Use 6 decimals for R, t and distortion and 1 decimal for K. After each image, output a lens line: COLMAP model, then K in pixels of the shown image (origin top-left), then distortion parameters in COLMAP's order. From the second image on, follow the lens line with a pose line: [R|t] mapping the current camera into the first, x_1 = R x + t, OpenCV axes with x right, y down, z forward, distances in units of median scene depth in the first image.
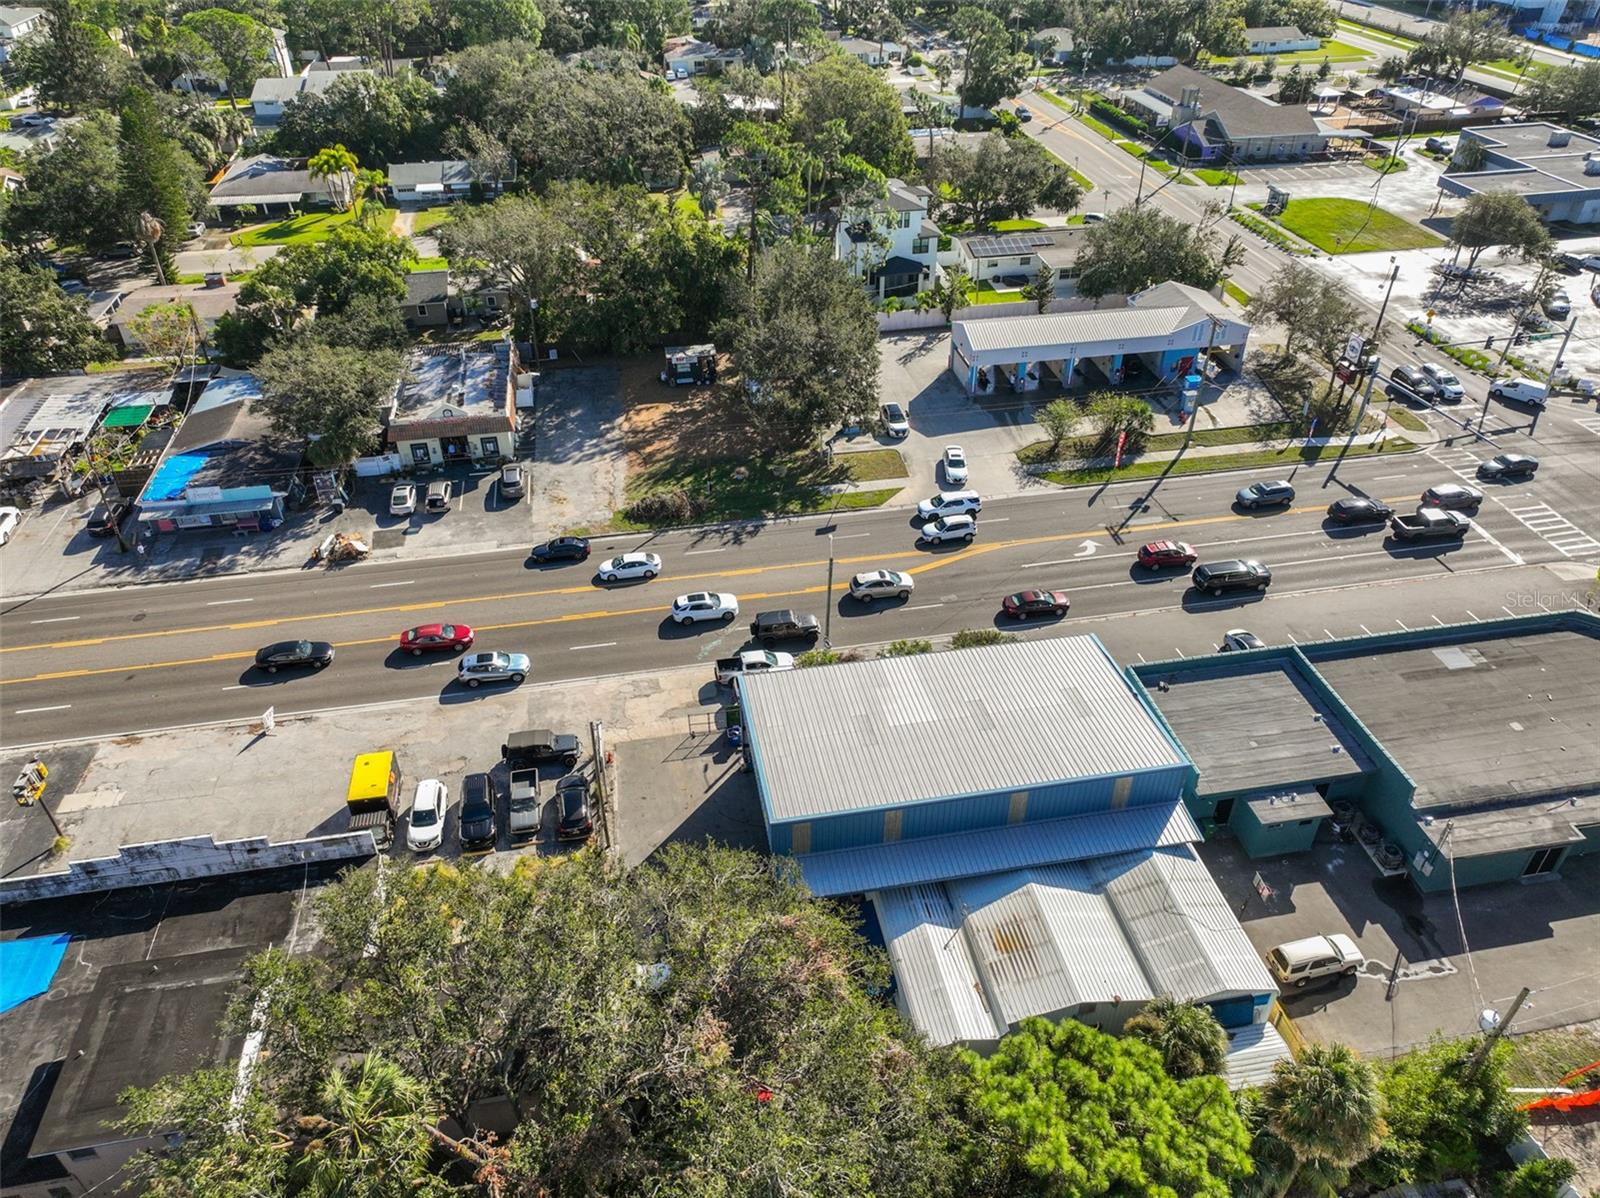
lens RADIAL K [[1120.9, 0, 807.5], [0, 1120.9, 590.6], [0, 0, 1]] dist [0.000330, 0.016548]
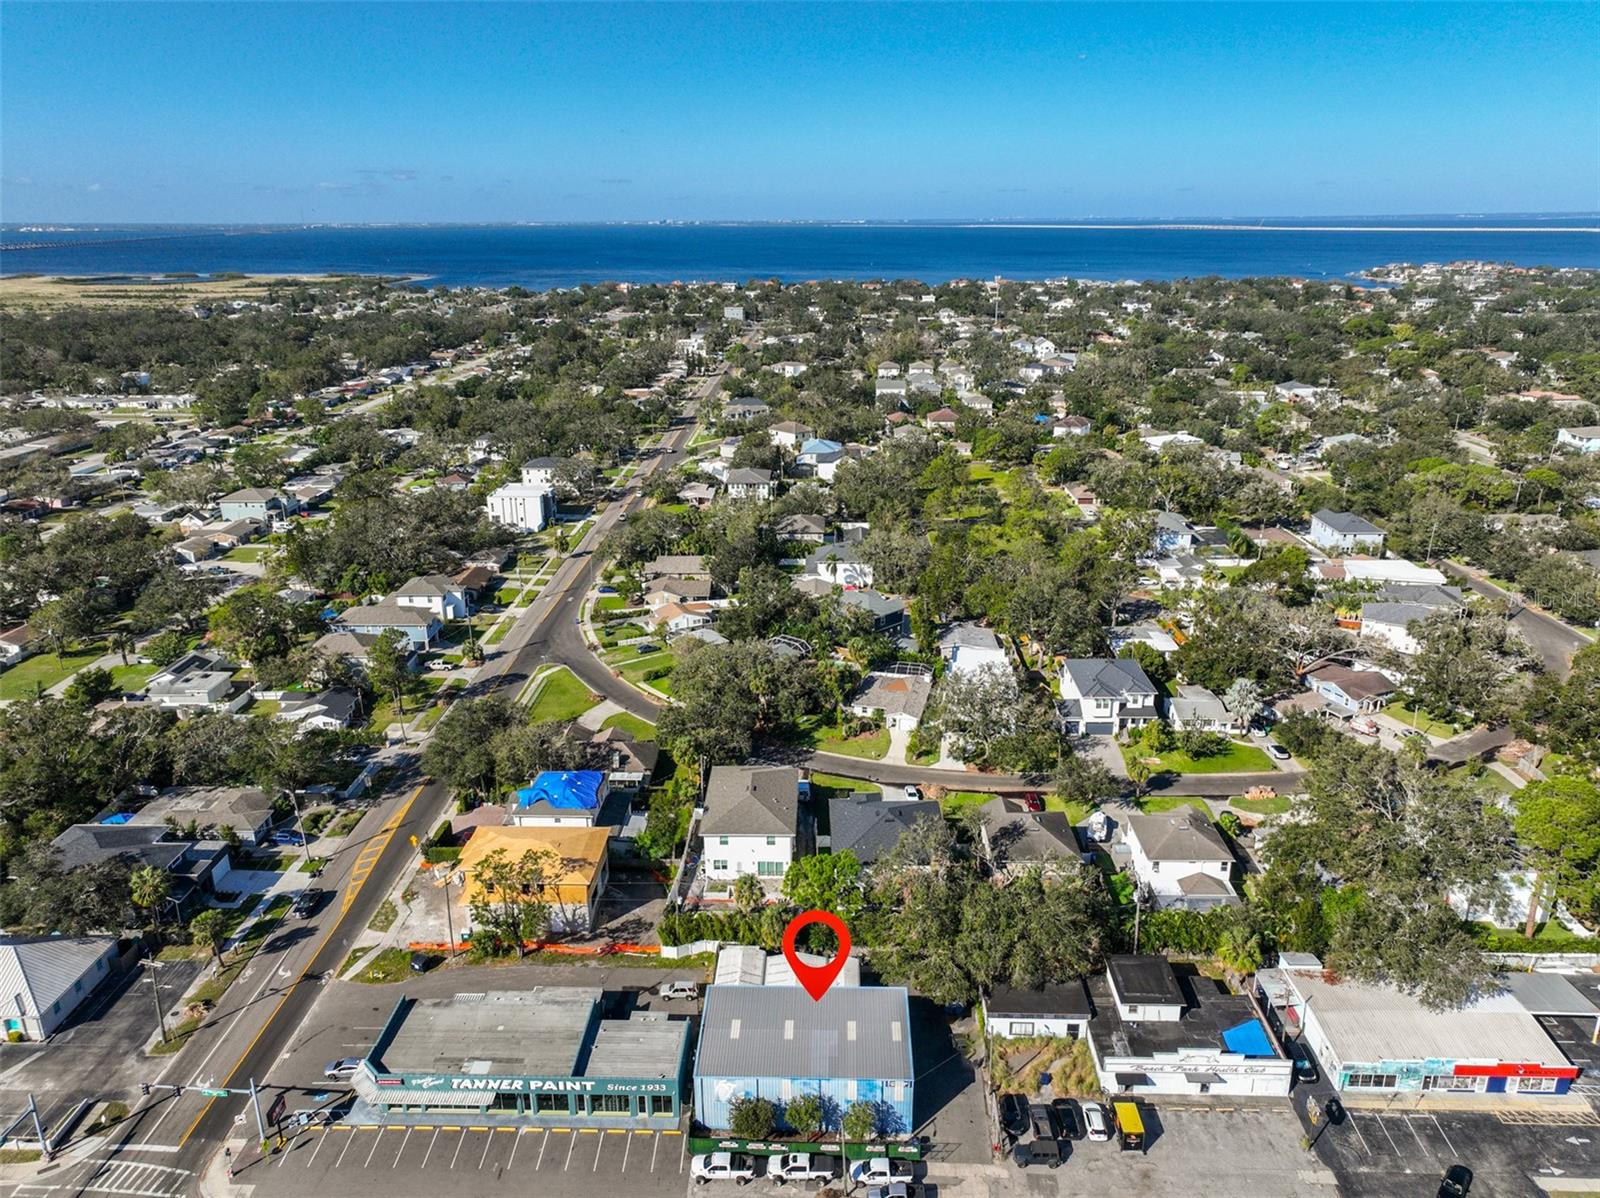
lens RADIAL K [[1120.9, 0, 807.5], [0, 1120.9, 590.6], [0, 0, 1]] dist [0.000330, 0.016548]
pose [[-0.977743, -0.056302, 0.202113, -0.135002], [0.130056, 0.593273, 0.794426, -1.132825], [-0.164636, 0.803030, -0.572745, 0.917584]]
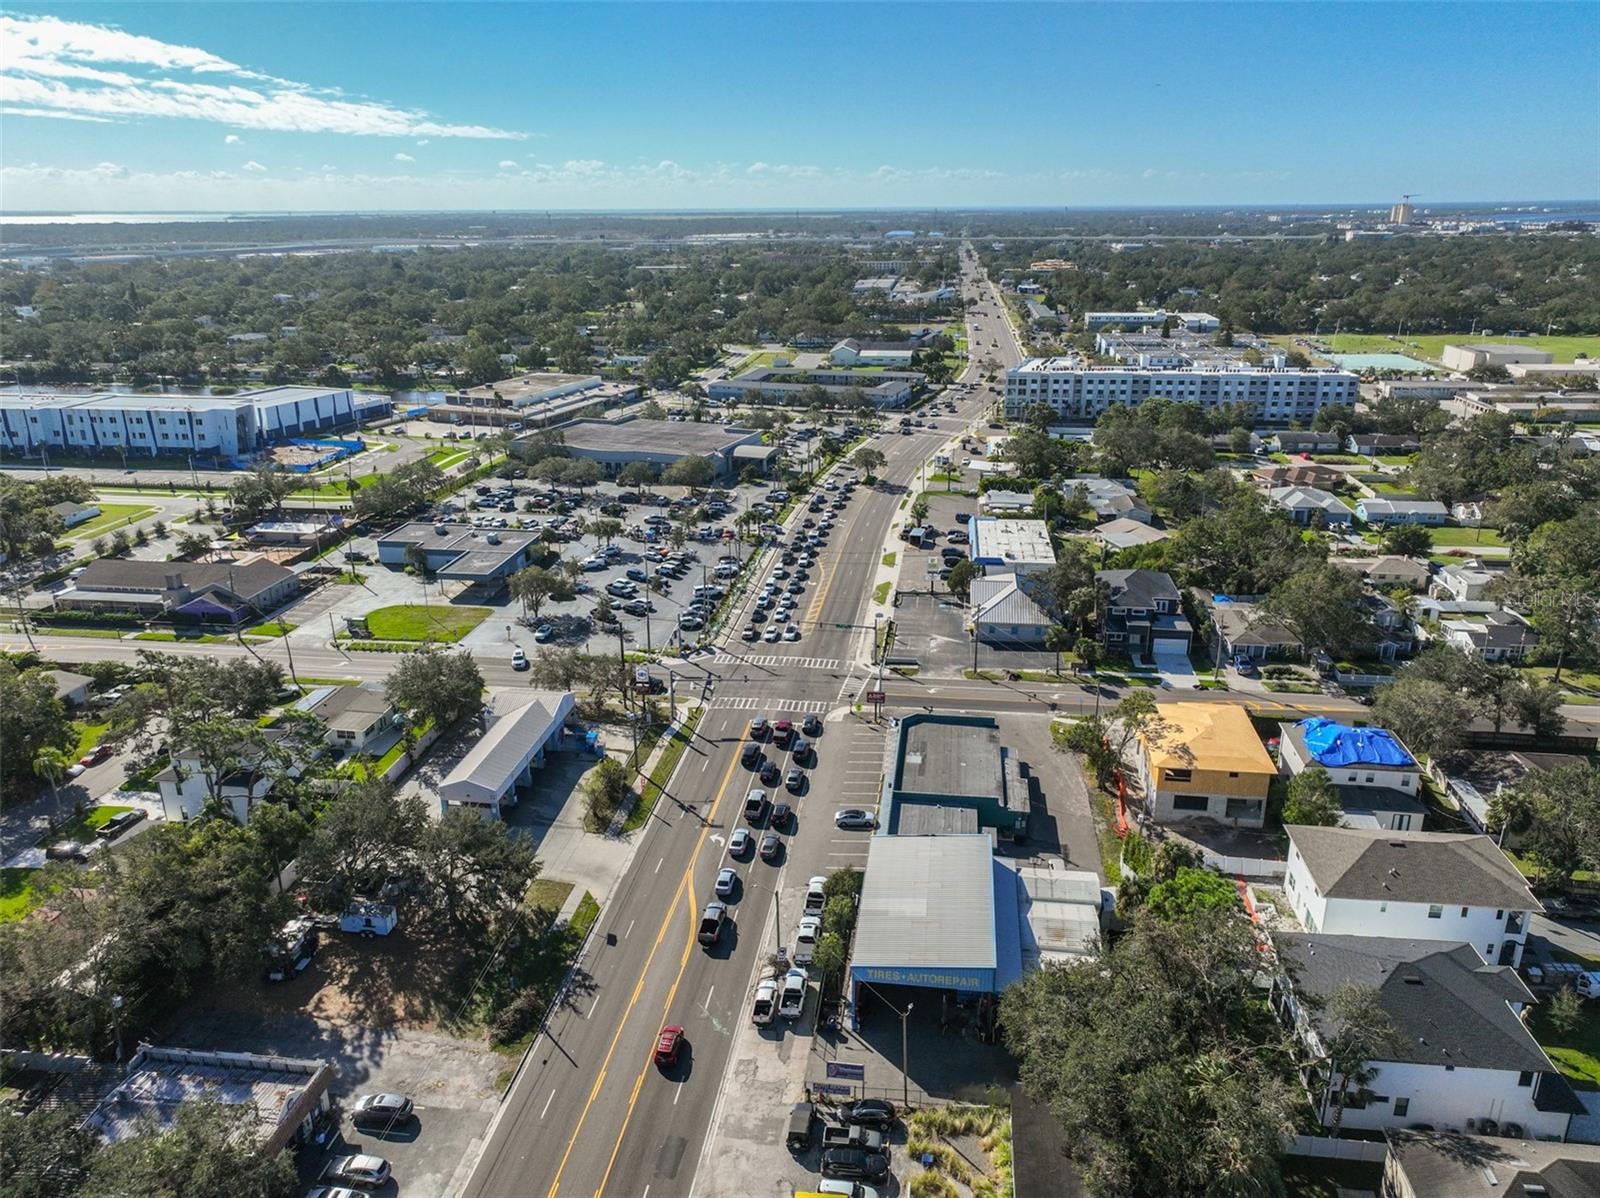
lens RADIAL K [[1129.0, 0, 805.7], [0, 1129.0, 564.6], [0, 0, 1]] dist [0.004336, 0.010404]
pose [[0.311273, -0.284608, 0.906701, -0.858231], [0.557522, 0.827348, 0.068301, -0.333807], [-0.769596, 0.484245, 0.416207, 0.096357]]
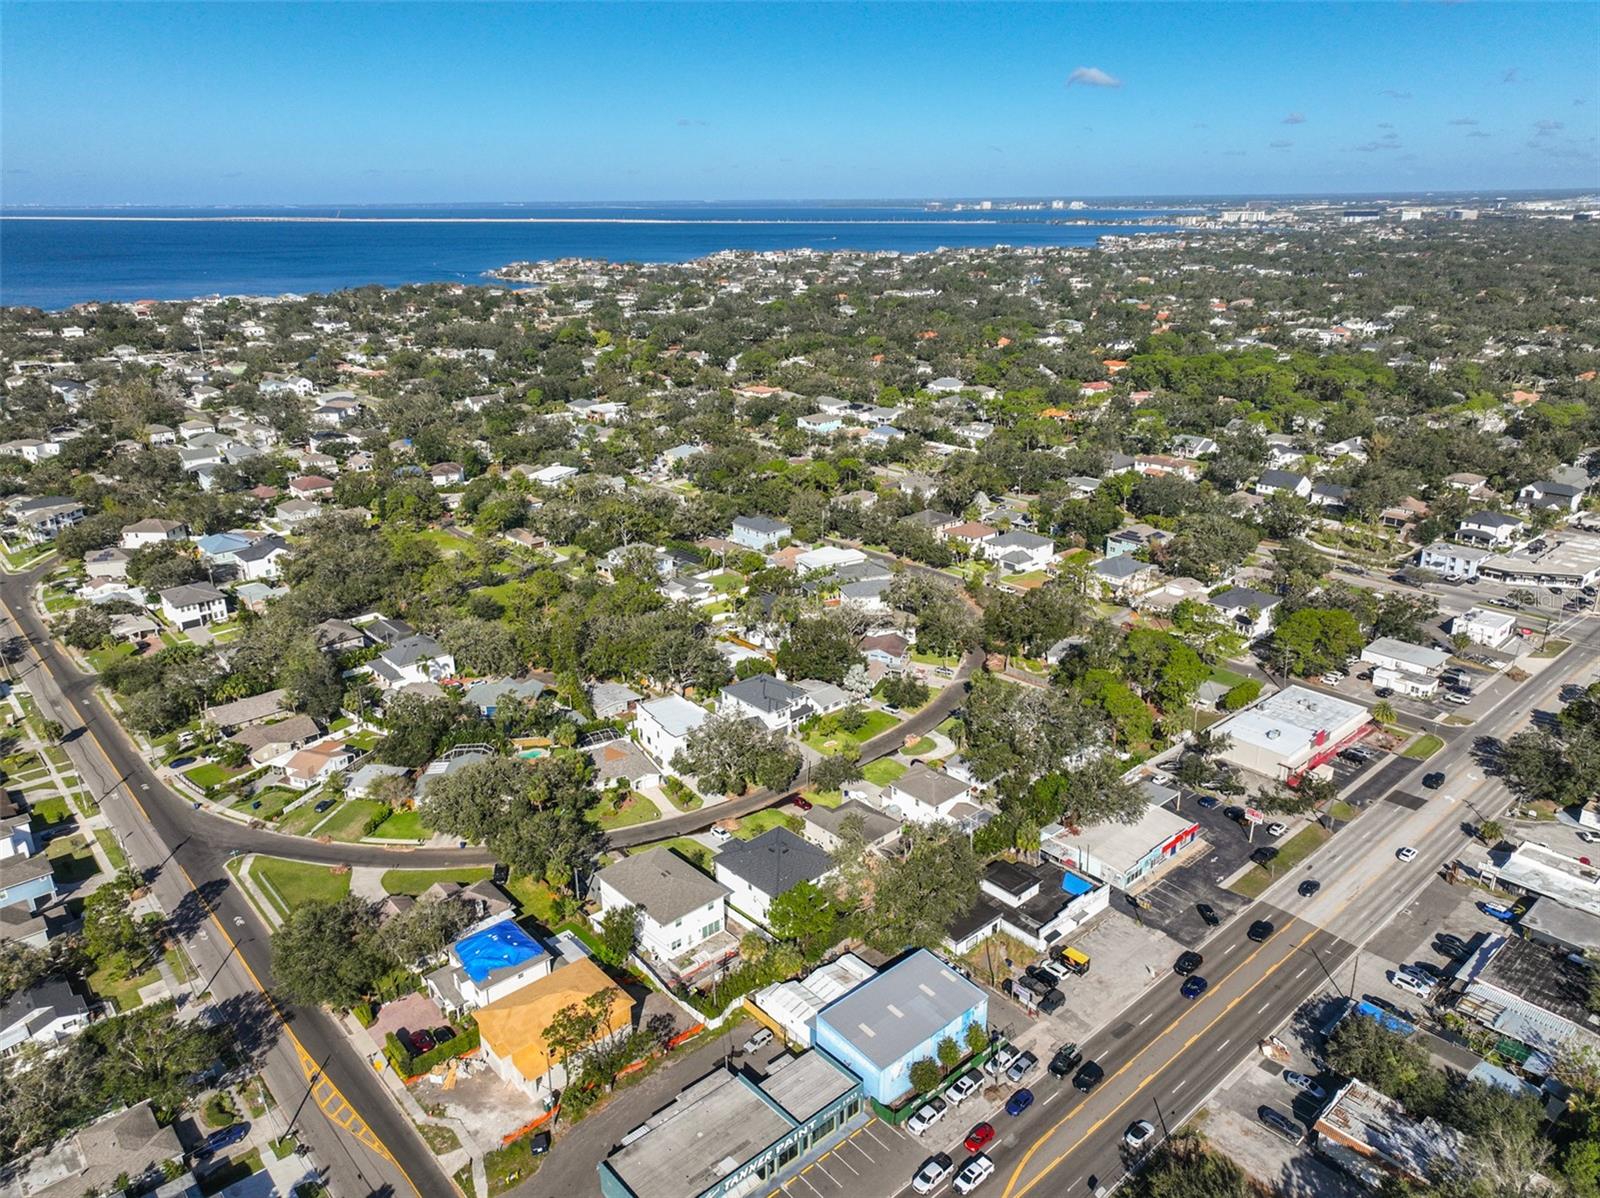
lens RADIAL K [[1121.6, 0, 806.4], [0, 1121.6, 588.9], [0, 0, 1]] dist [0.000359, 0.016748]
pose [[-0.854704, 0.183476, -0.485610, 0.857041], [-0.289937, 0.607229, 0.739736, -1.419795], [0.430601, 0.773052, -0.465805, 0.839504]]
